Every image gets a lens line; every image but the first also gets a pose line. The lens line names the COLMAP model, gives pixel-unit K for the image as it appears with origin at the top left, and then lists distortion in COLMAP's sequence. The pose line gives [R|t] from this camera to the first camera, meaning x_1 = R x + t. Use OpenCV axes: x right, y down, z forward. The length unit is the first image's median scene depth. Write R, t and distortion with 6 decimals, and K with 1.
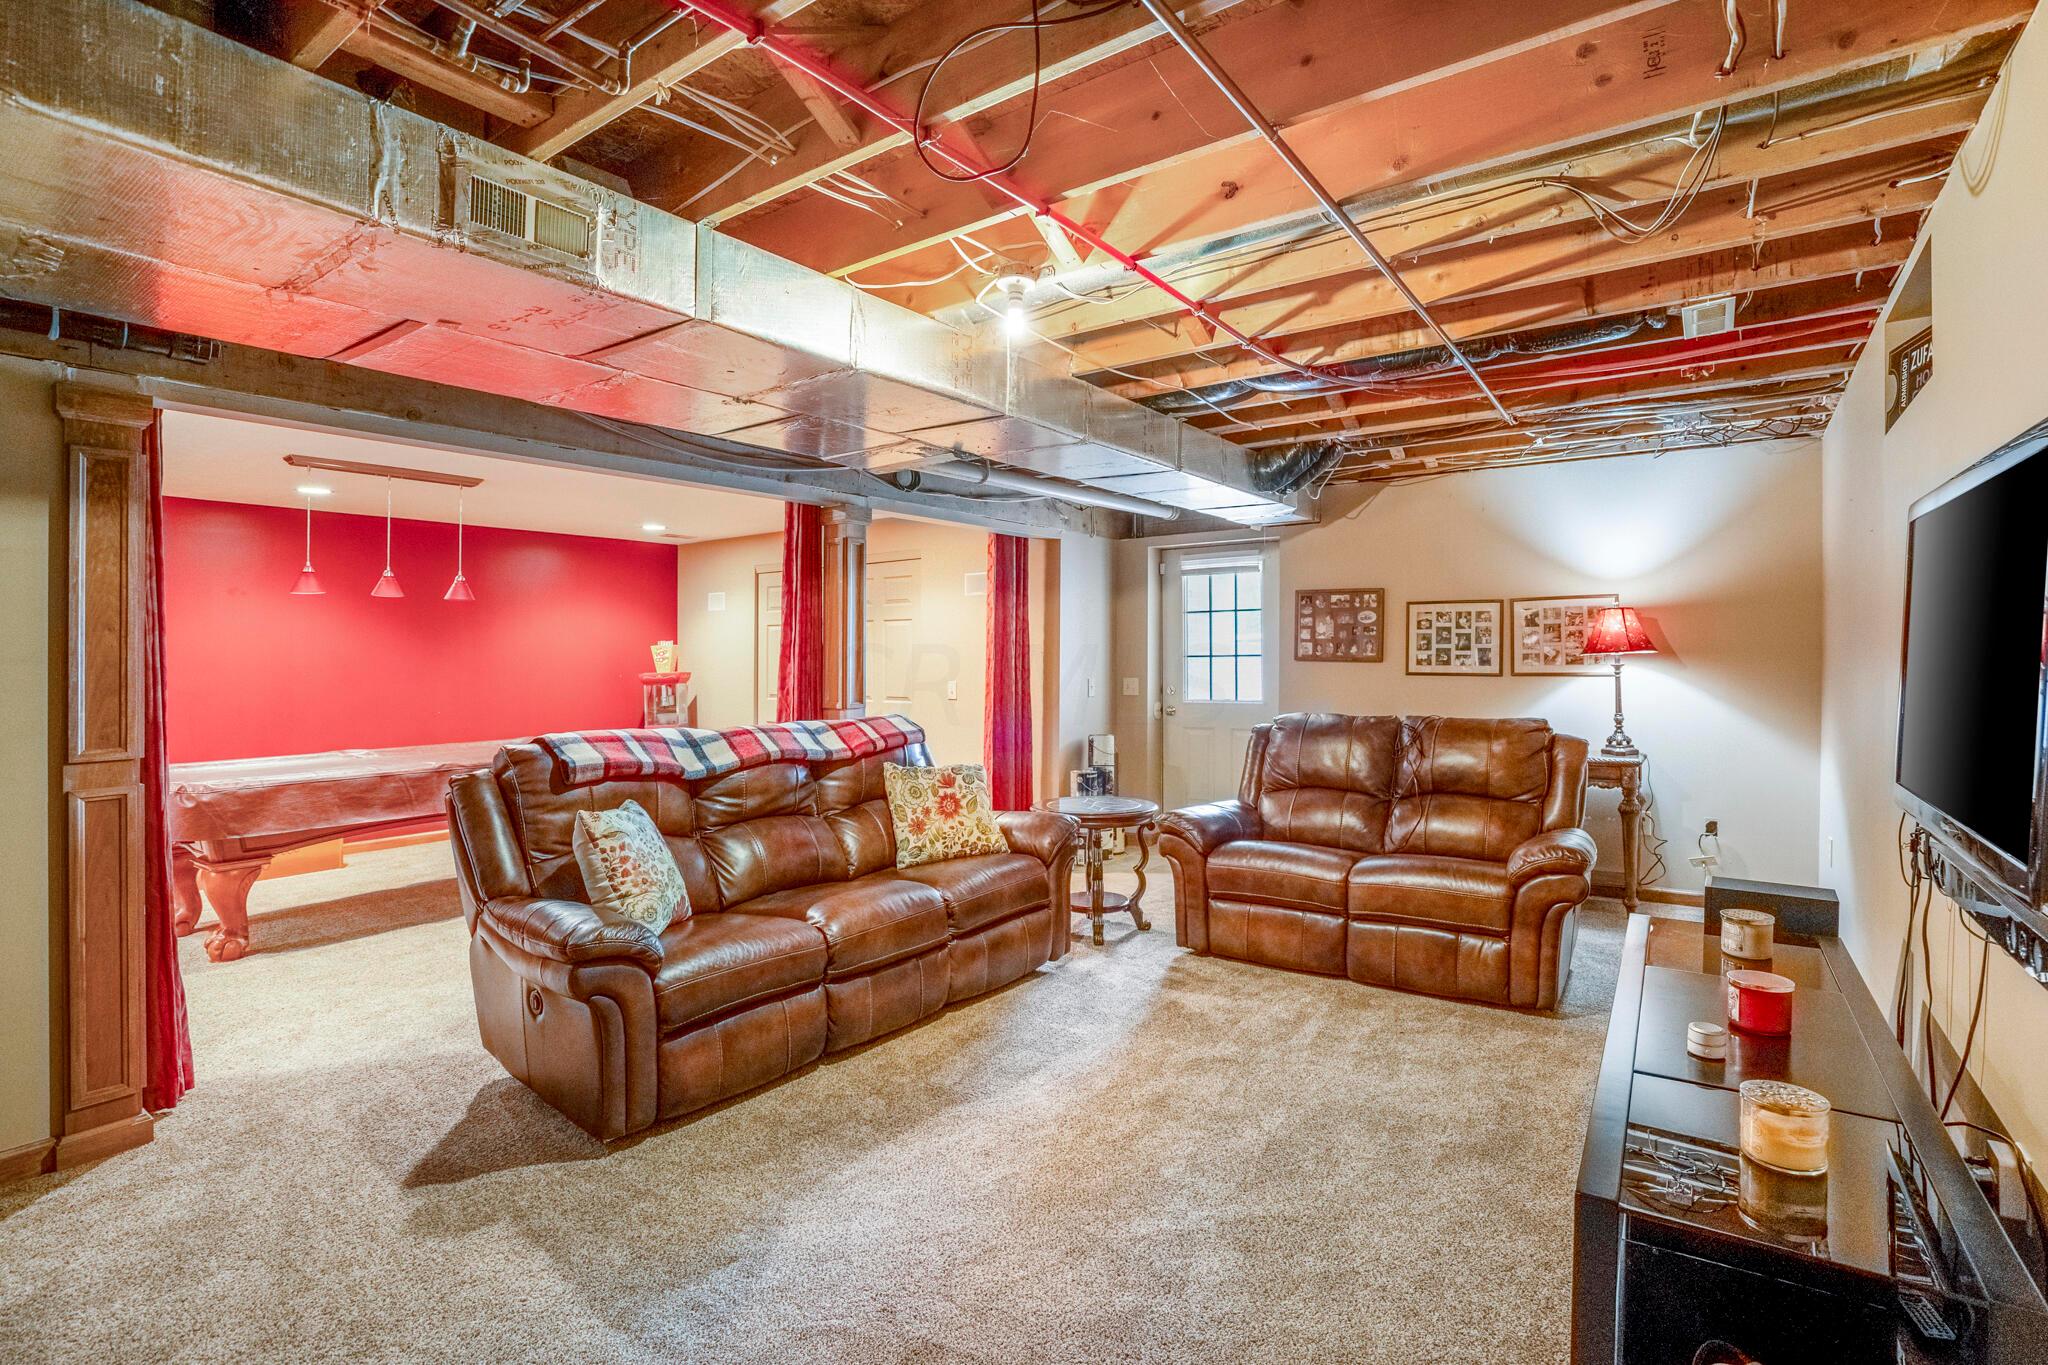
lens RADIAL K [[964.3, 0, 1019.6], [0, 964.3, 680.7], [0, 0, 1]] dist [-0.002860, 0.000139]
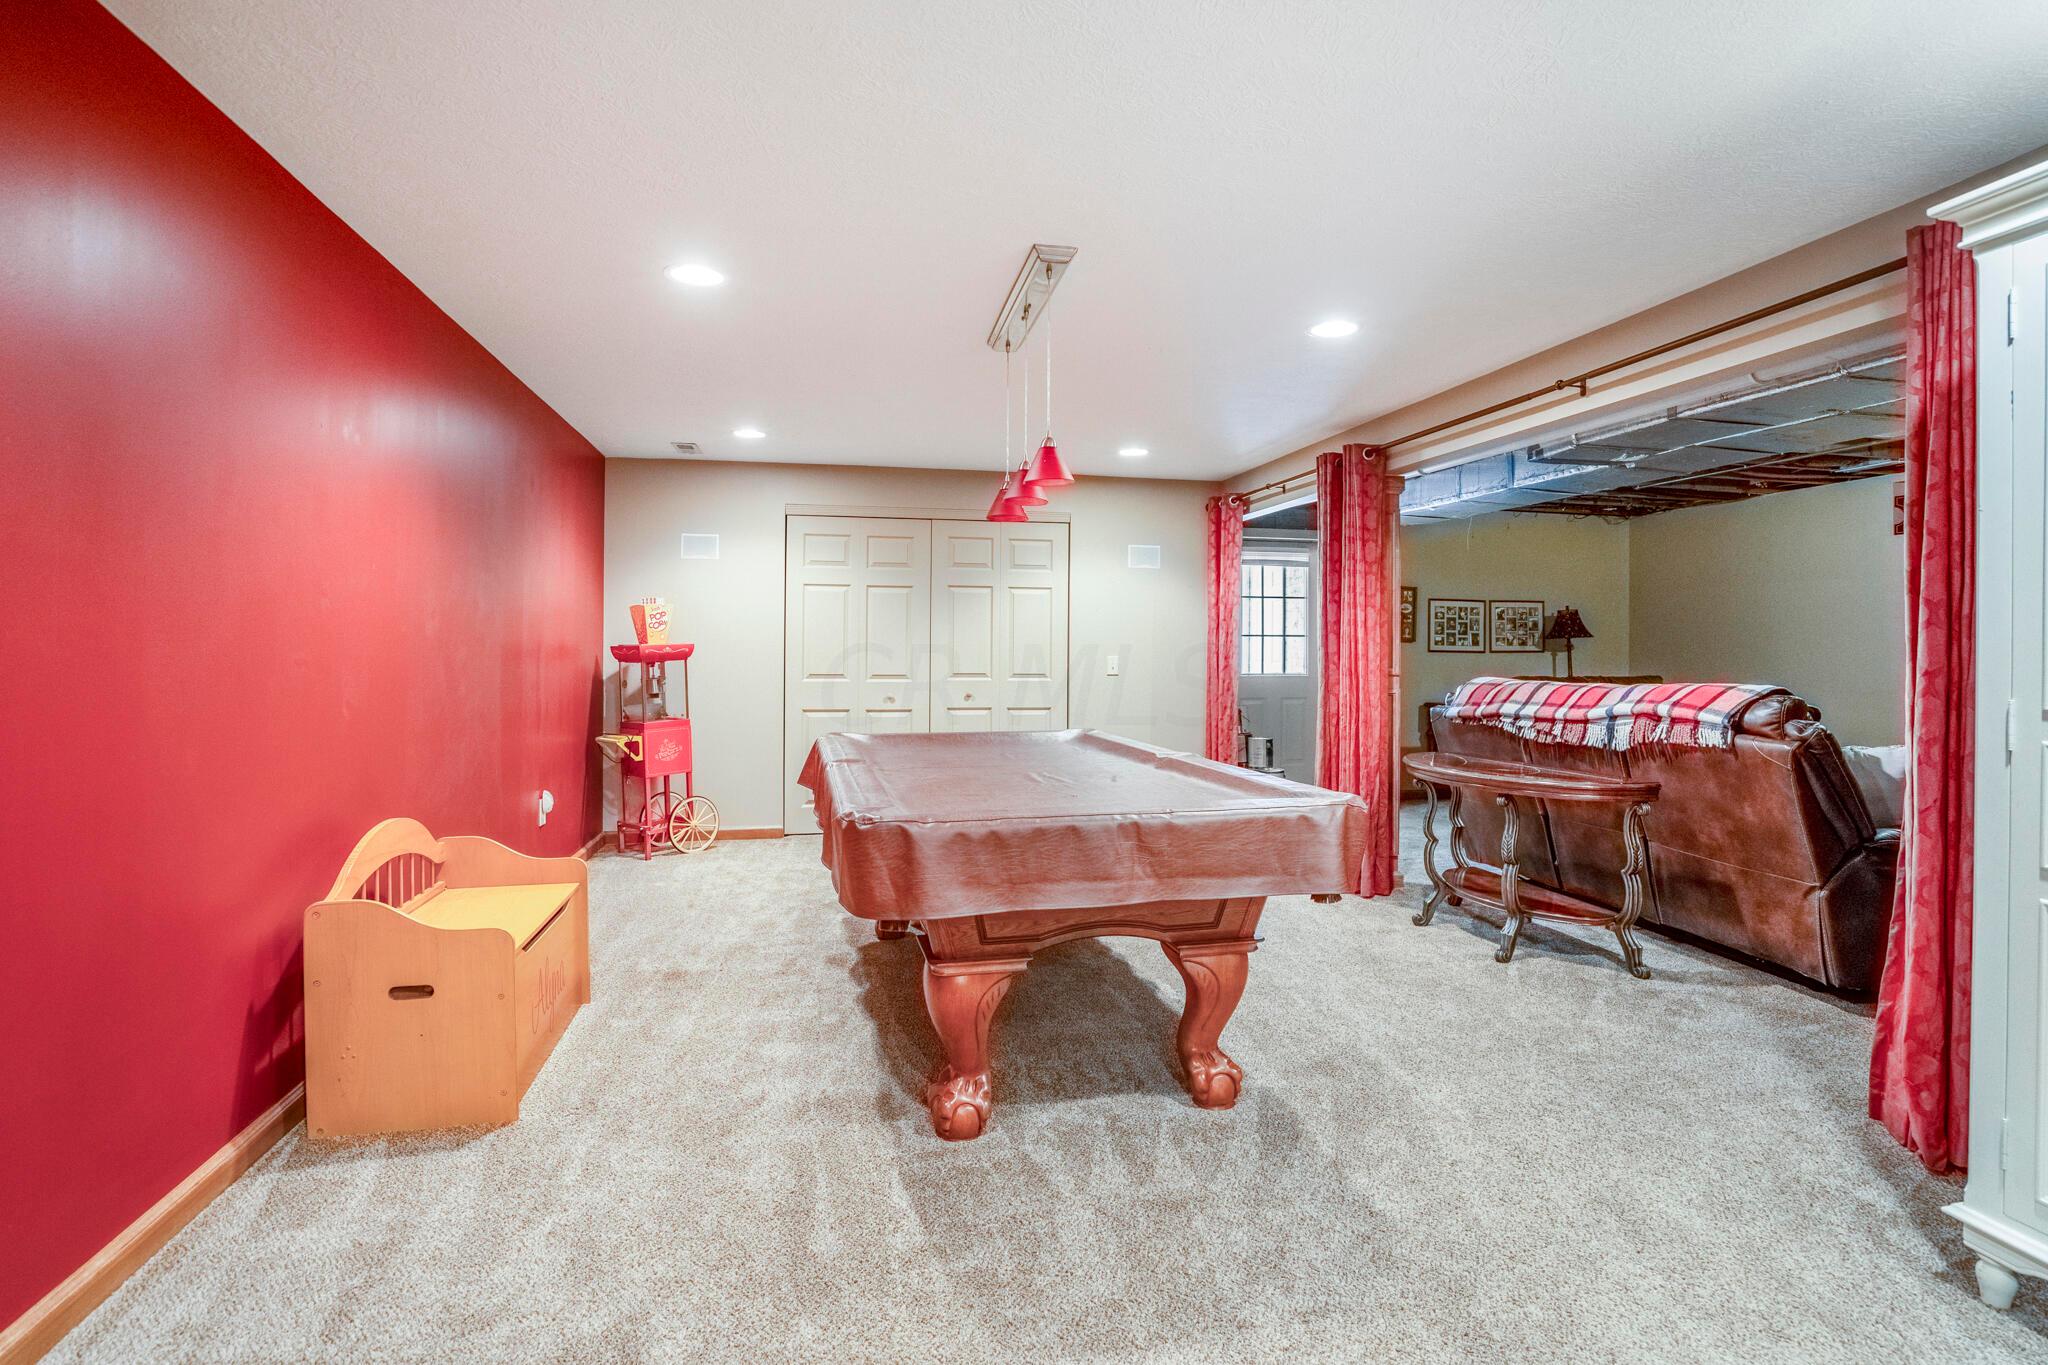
lens RADIAL K [[964.3, 0, 1026.2], [0, 964.3, 675.4], [0, 0, 1]] dist [-0.002860, 0.000139]
pose [[0.672335, -0.004099, 0.740236, -1.002936], [0.006791, 0.999977, -0.000631, 0.024411], [-0.740216, 0.005452, 0.672347, 0.510865]]
